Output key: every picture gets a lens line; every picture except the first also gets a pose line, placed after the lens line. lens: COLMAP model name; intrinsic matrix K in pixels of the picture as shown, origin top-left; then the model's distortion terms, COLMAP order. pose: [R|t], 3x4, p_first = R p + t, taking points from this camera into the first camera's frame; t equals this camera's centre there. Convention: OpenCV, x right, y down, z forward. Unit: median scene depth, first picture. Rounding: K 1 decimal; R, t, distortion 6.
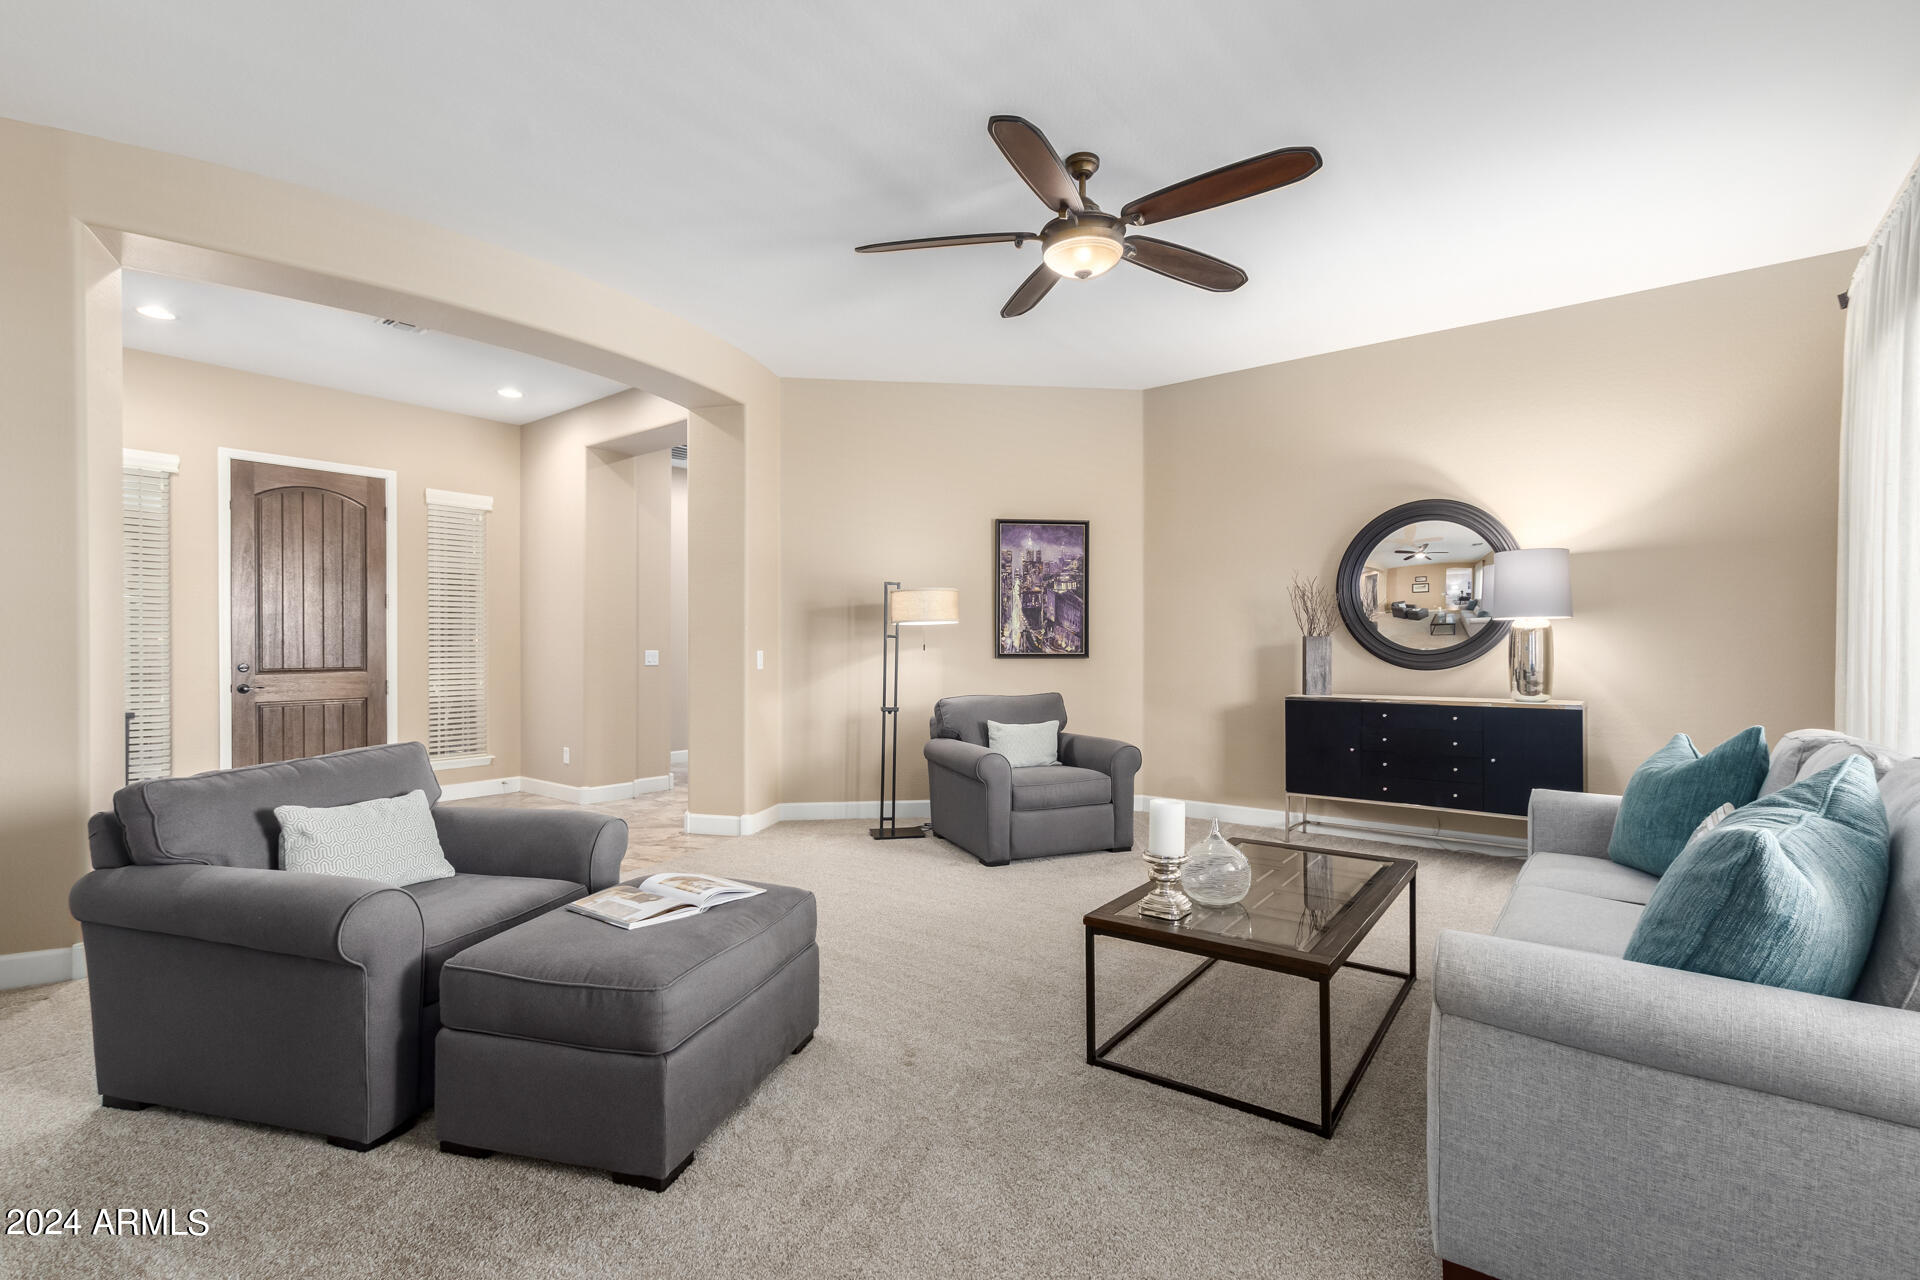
lens RADIAL K [[878.5, 0, 959.1], [0, 878.5, 648.8], [0, 0, 1]] dist [0.009100, -0.000289]
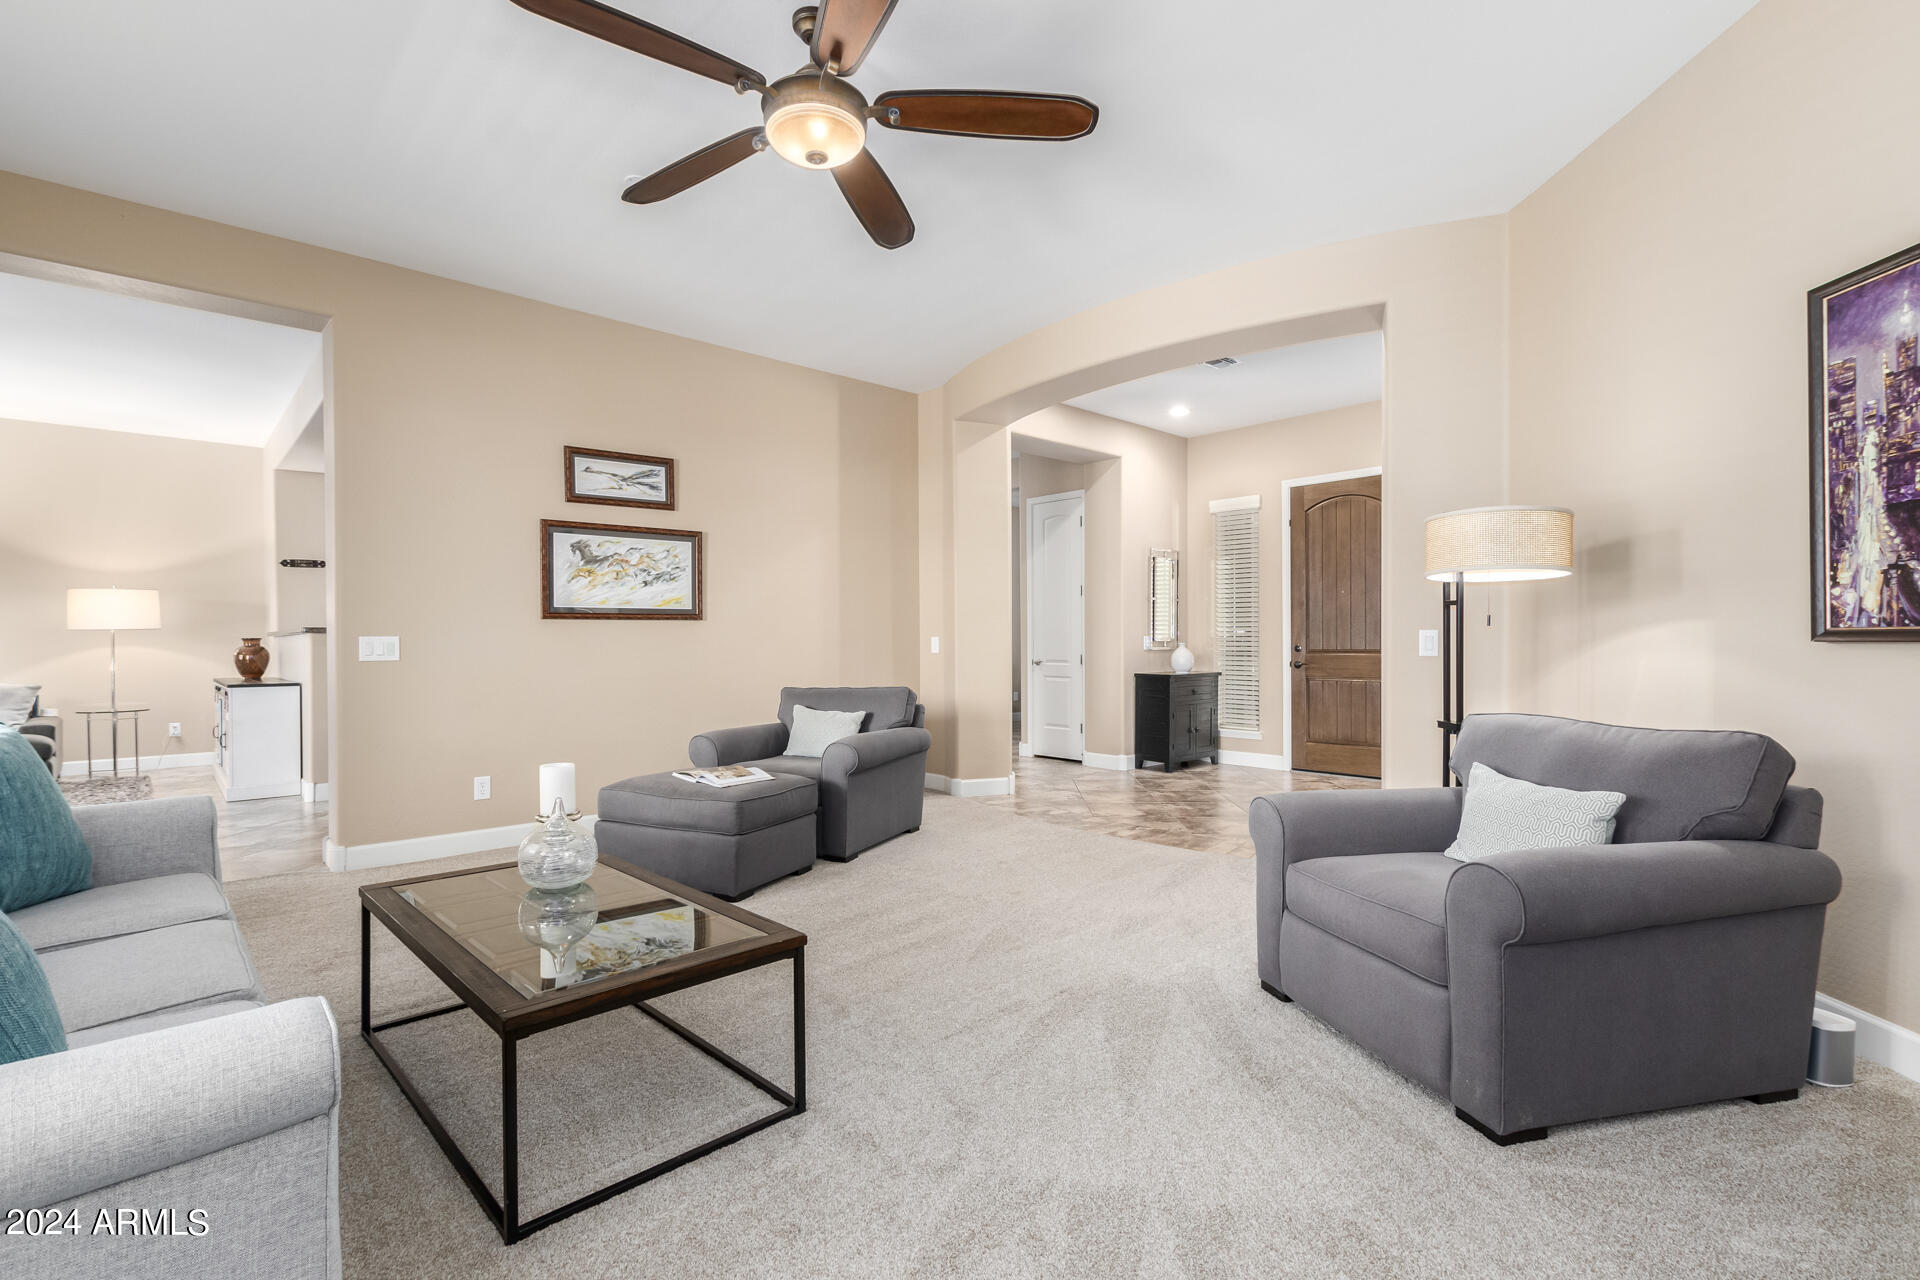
lens RADIAL K [[878.5, 0, 951.9], [0, 878.5, 645.5], [0, 0, 1]] dist [0.009100, -0.000289]
pose [[-0.159671, 0.003903, -0.987163, 0.498822], [-0.000219, 0.999992, 0.003989, 0.011136], [0.987170, 0.000853, -0.159669, 0.676257]]
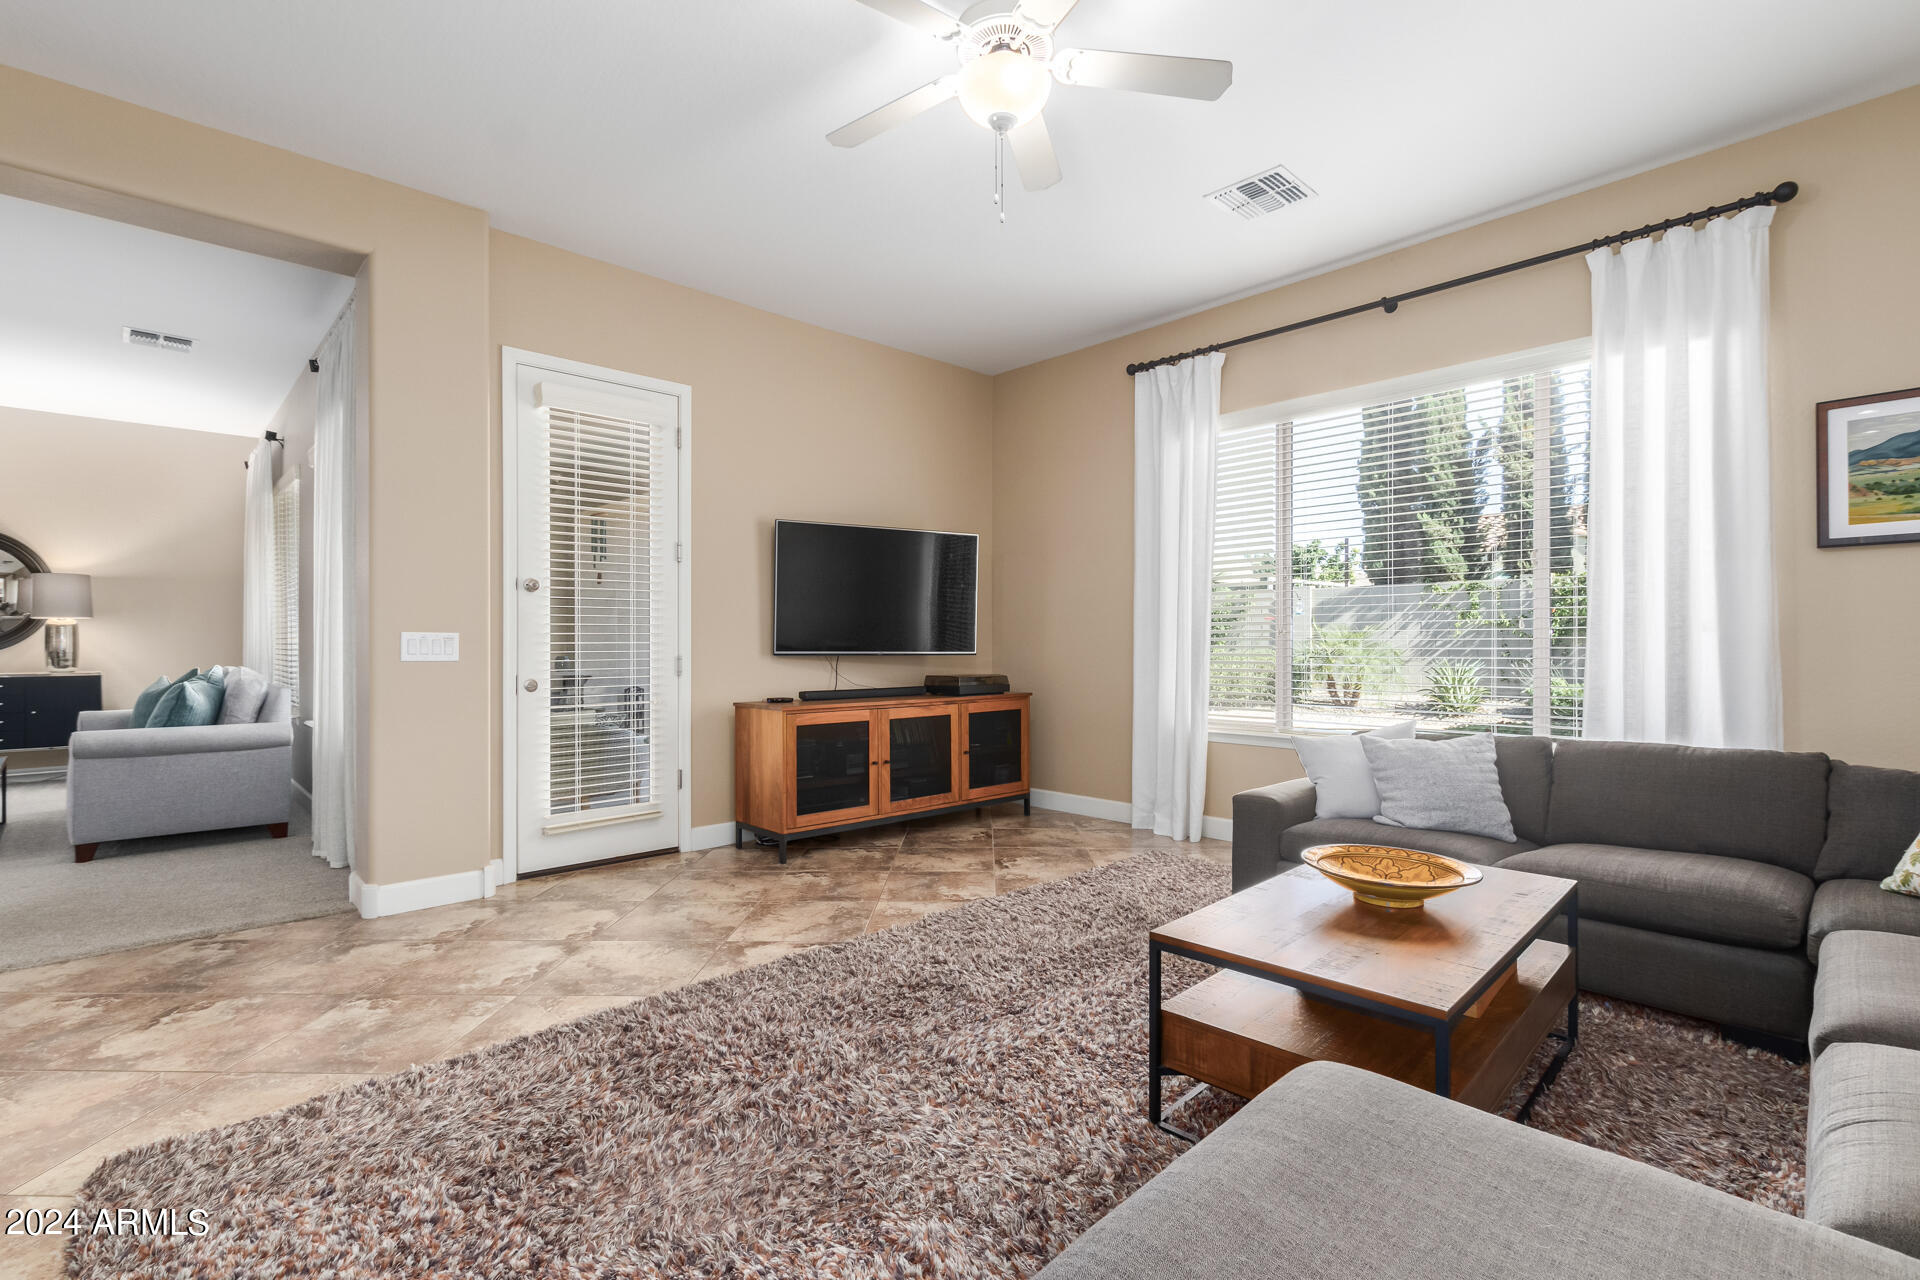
lens RADIAL K [[878.5, 0, 955.5], [0, 878.5, 640.2], [0, 0, 1]] dist [0.009100, -0.000289]
pose [[0.156844, 0.001174, 0.987623, -1.138074], [0.005542, 0.999983, -0.002069, 0.028631], [-0.987608, 0.005797, 0.156834, -1.403413]]
